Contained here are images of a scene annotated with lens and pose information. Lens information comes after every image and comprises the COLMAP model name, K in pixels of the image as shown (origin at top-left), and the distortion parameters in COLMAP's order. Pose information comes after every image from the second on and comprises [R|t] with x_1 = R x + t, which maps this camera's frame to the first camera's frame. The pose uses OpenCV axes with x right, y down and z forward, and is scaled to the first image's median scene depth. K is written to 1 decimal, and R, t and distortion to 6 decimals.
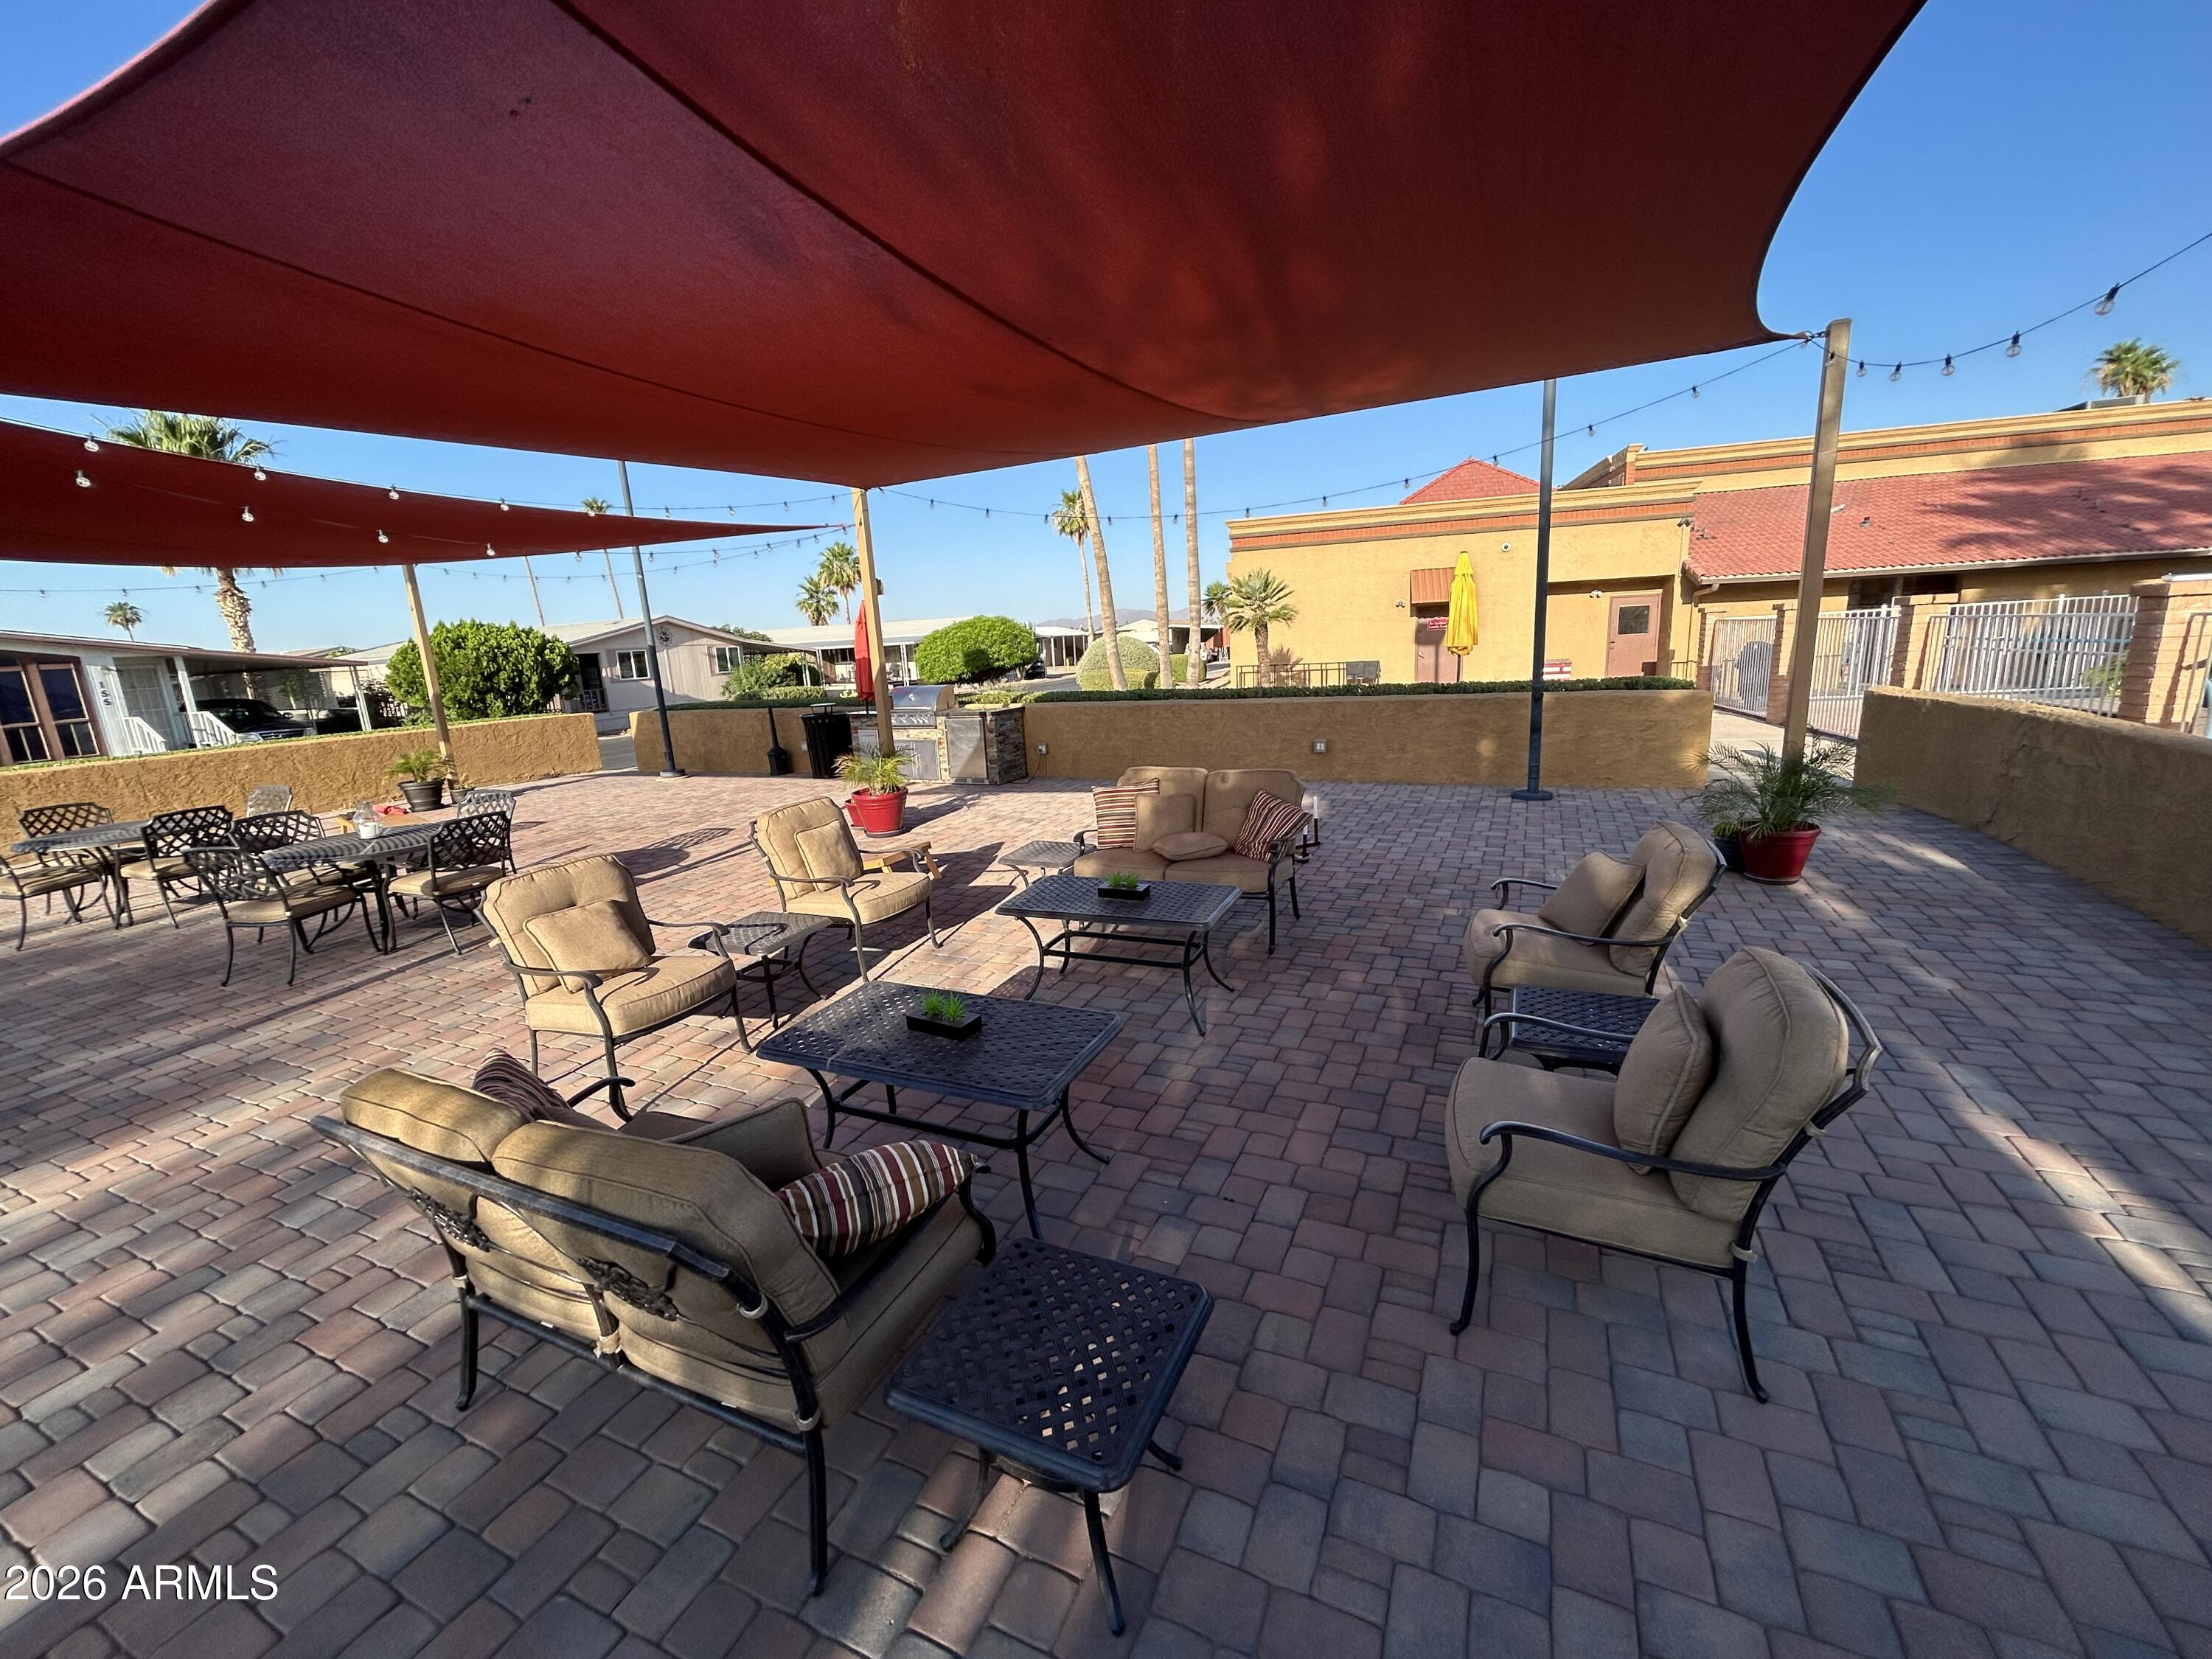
lens RADIAL K [[889.0, 0, 1106.0], [0, 889.0, 829.5], [0, 0, 1]] dist [-0.007658, 0.000296]
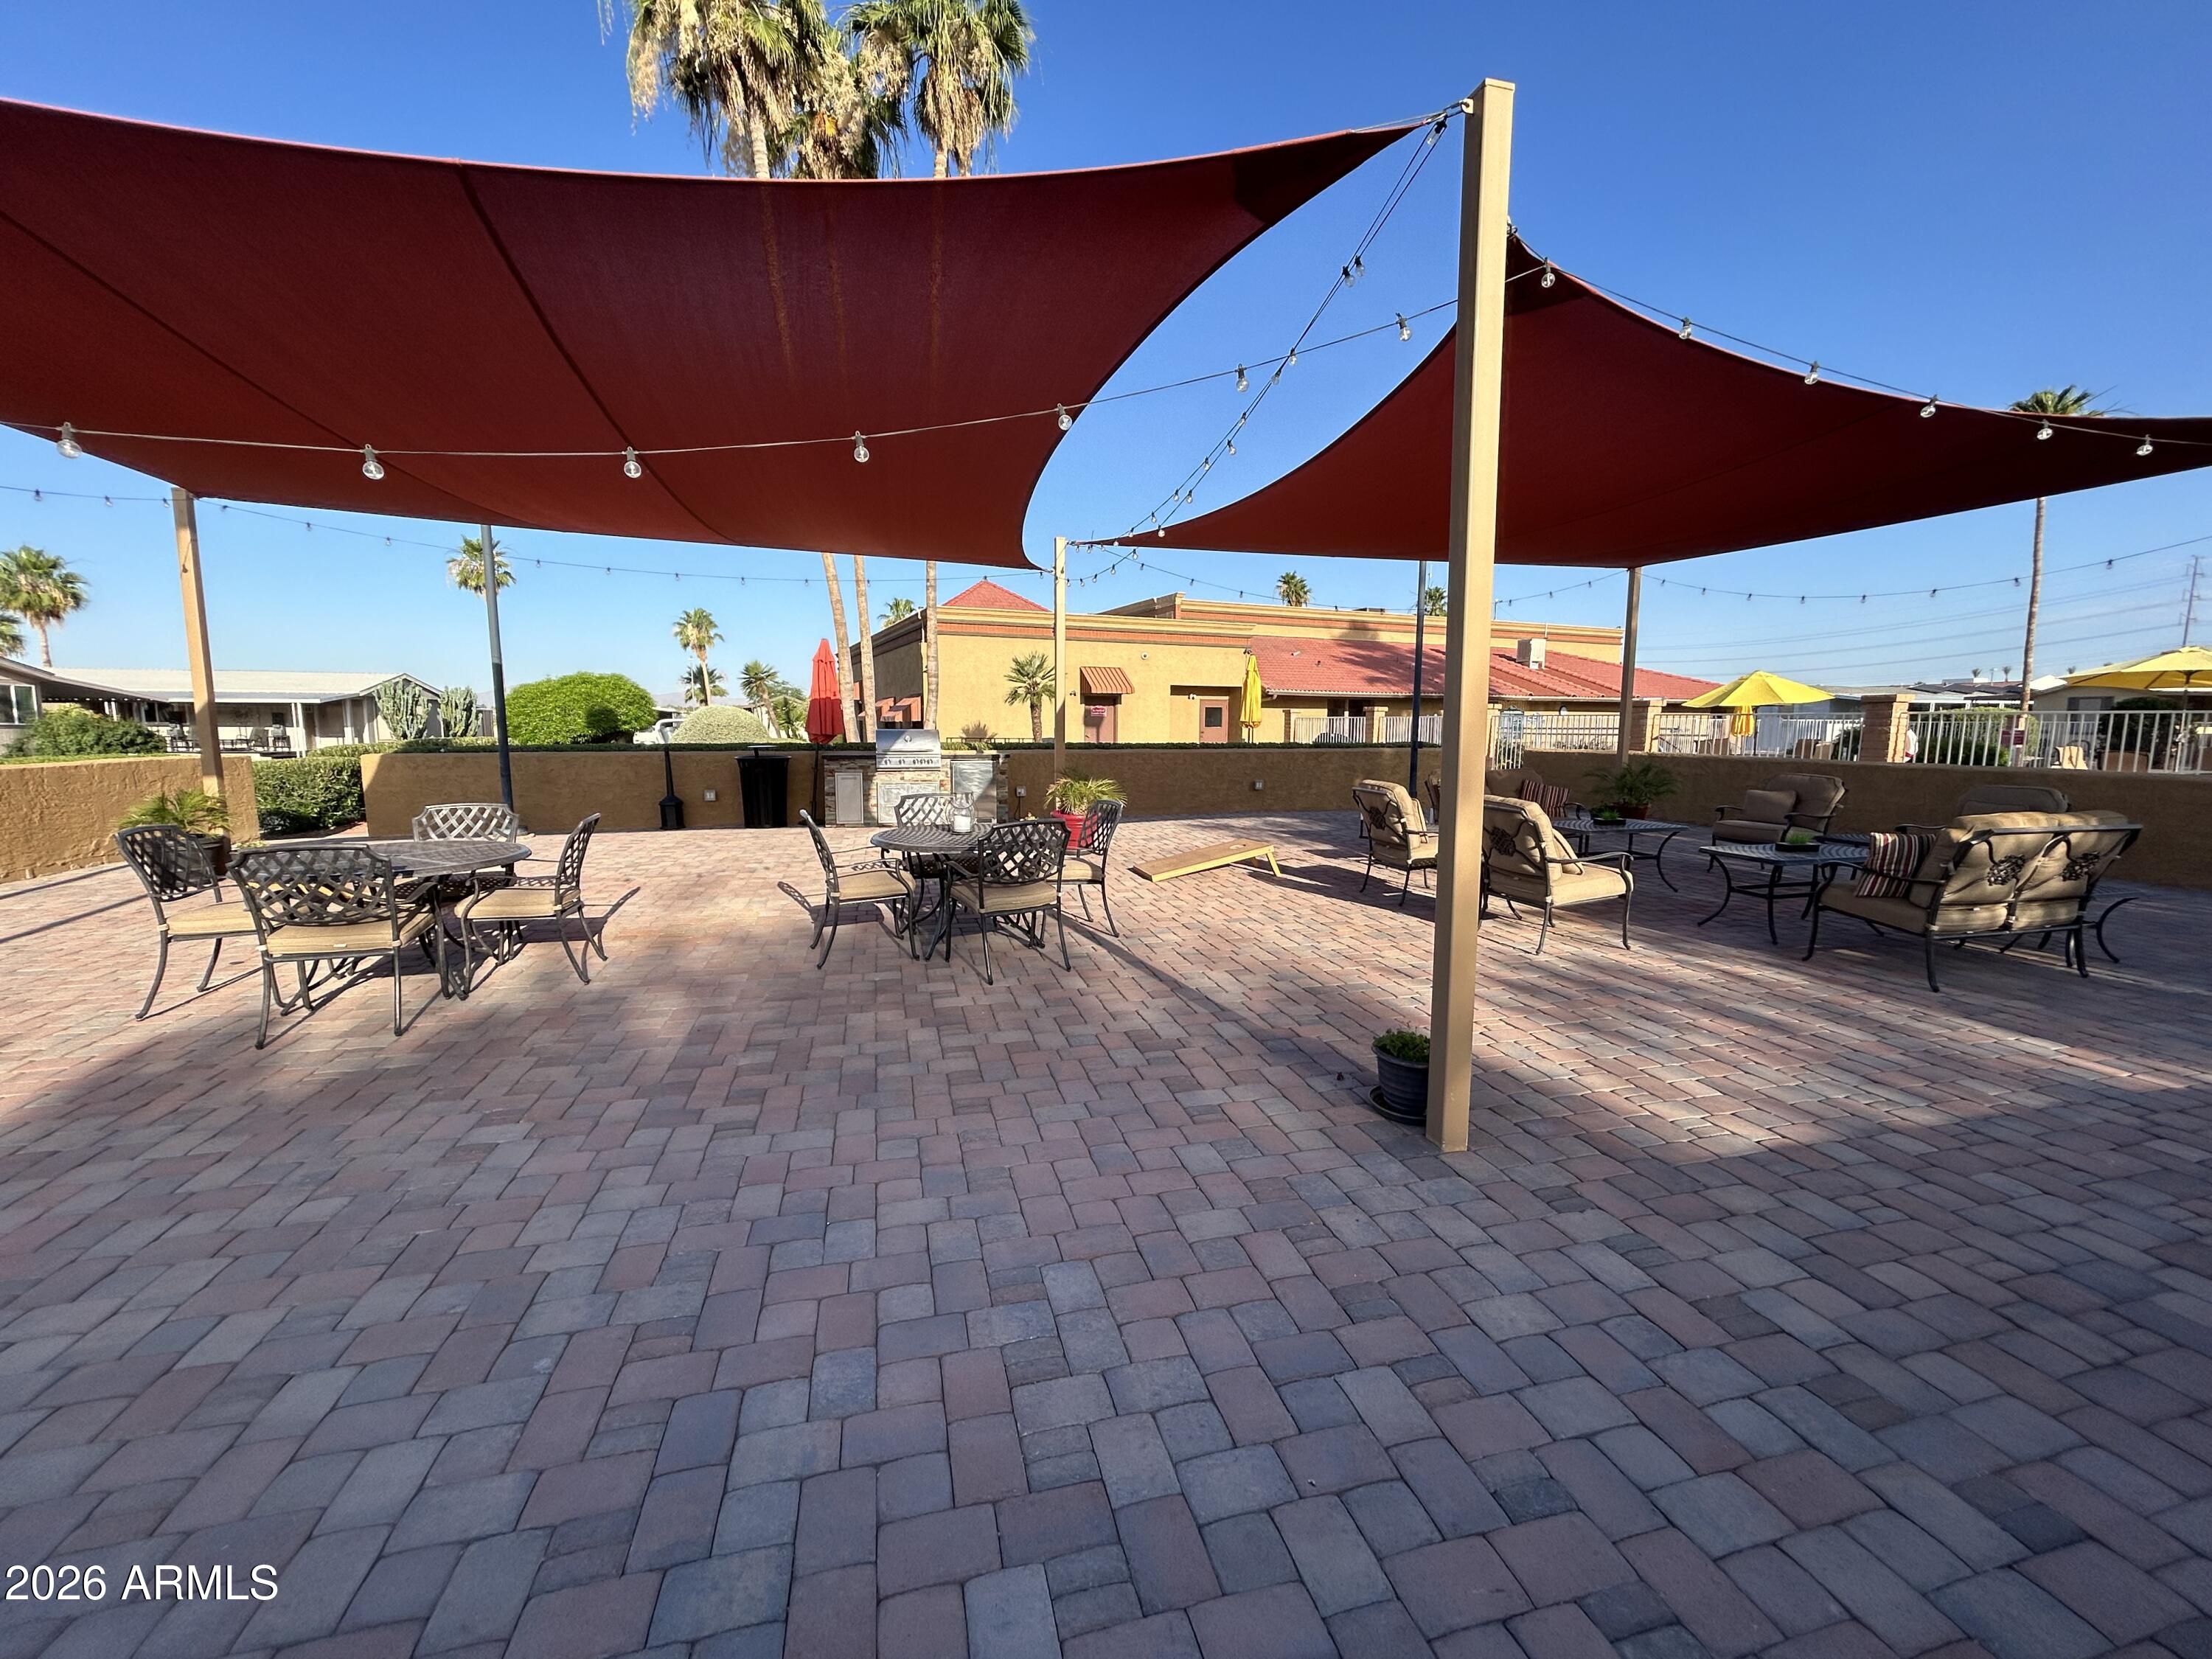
lens RADIAL K [[889.0, 0, 1106.0], [0, 889.0, 829.5], [0, 0, 1]] dist [-0.007658, 0.000296]
pose [[0.767228, -0.020296, 0.641054, -0.458324], [0.090745, 0.992880, -0.077171, 0.032511], [-0.634923, 0.117380, 0.763606, 0.073811]]
